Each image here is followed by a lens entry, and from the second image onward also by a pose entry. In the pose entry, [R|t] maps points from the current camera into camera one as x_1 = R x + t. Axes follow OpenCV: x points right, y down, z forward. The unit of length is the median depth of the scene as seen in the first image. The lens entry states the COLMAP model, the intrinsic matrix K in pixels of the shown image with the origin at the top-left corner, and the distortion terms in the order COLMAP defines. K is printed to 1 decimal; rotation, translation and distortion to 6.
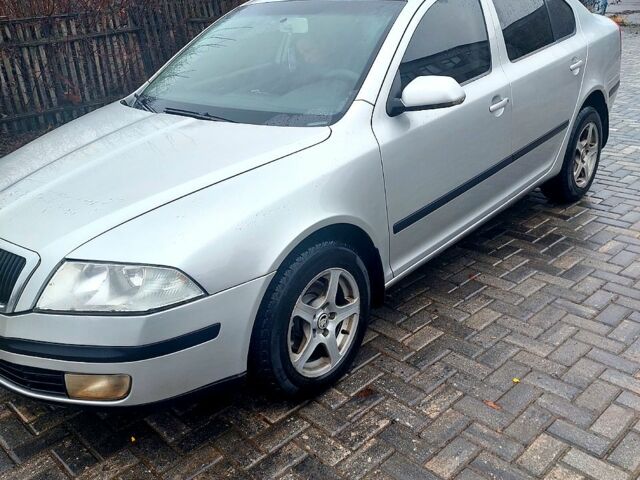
lens RADIAL K [[616.4, 0, 320.0], [0, 616.4, 240.0], [0, 0, 1]] dist [0.020176, -0.014472]
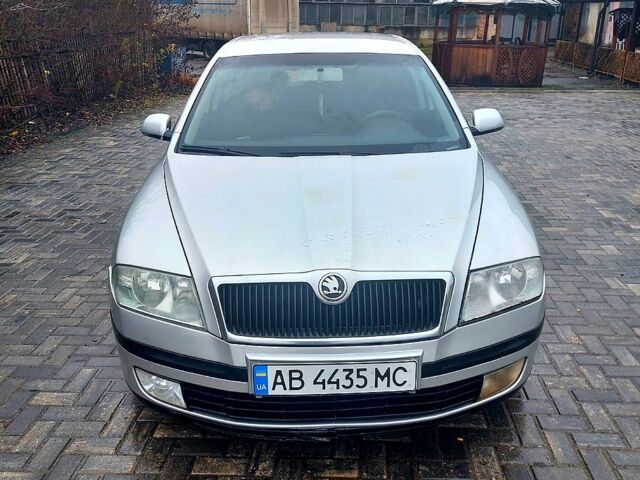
lens RADIAL K [[616.4, 0, 320.0], [0, 616.4, 240.0], [0, 0, 1]] dist [0.020176, -0.014472]
pose [[0.741504, -0.169275, 0.649244, -1.253818], [0.232411, 0.972545, -0.011869, -0.067829], [-0.629410, 0.159693, 0.760488, 0.309490]]
